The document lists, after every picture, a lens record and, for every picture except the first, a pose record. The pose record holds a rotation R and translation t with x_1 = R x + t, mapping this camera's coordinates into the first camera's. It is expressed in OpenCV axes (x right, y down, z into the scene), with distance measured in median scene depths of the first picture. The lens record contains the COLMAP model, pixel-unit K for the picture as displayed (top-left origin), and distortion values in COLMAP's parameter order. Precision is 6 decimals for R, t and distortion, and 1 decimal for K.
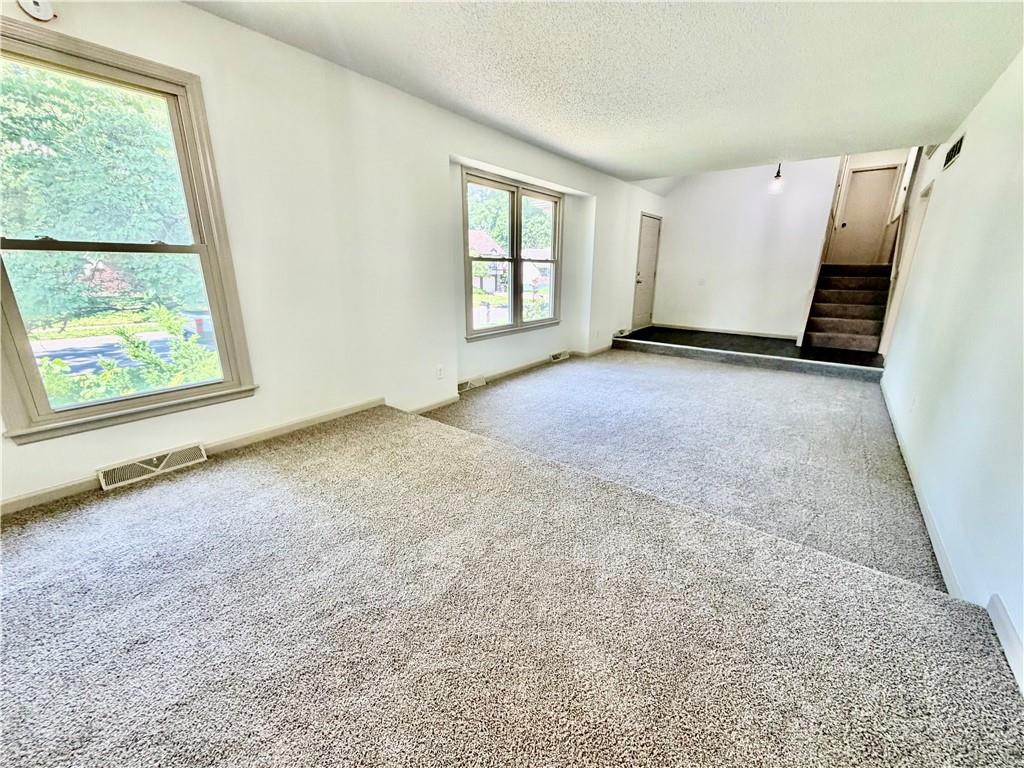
lens RADIAL K [[410.2, 0, 528.4], [0, 410.2, 382.0], [0, 0, 1]] dist [-0.000783, -0.000118]
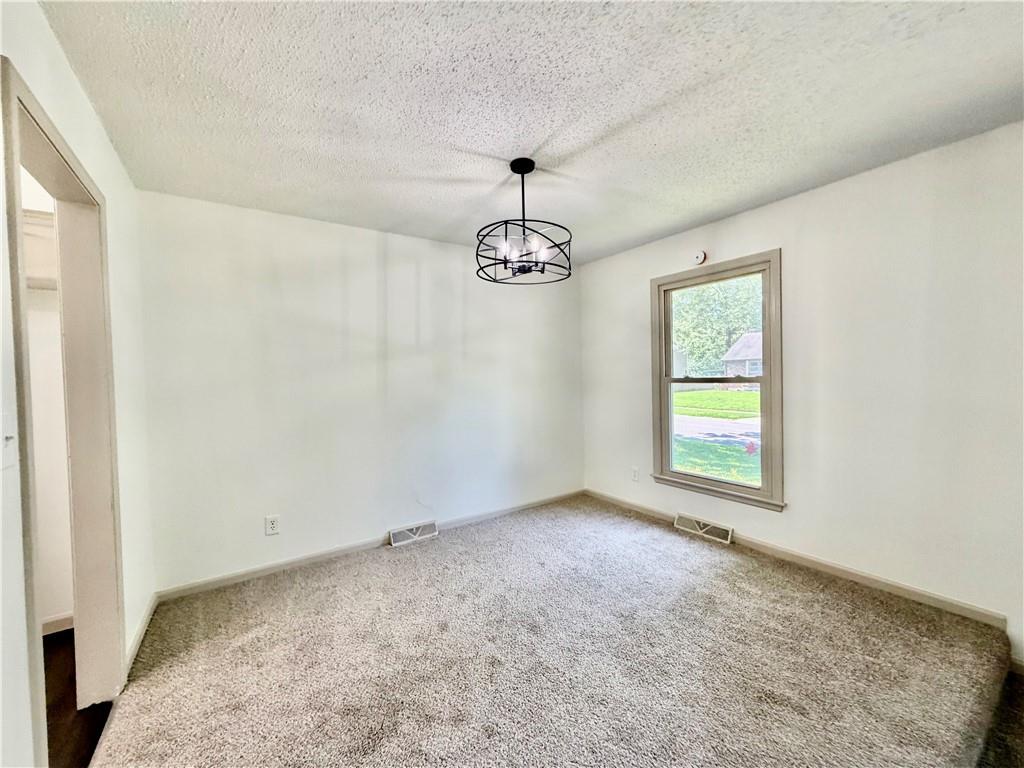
lens RADIAL K [[409.2, 0, 511.2], [0, 409.2, 383.9], [0, 0, 1]] dist [-0.000264, 0.000173]
pose [[-0.329435, 0.000733, -0.944178, 0.623500], [-0.254293, 0.962979, 0.089473, -0.230799], [0.909290, 0.269574, -0.317053, 0.714036]]
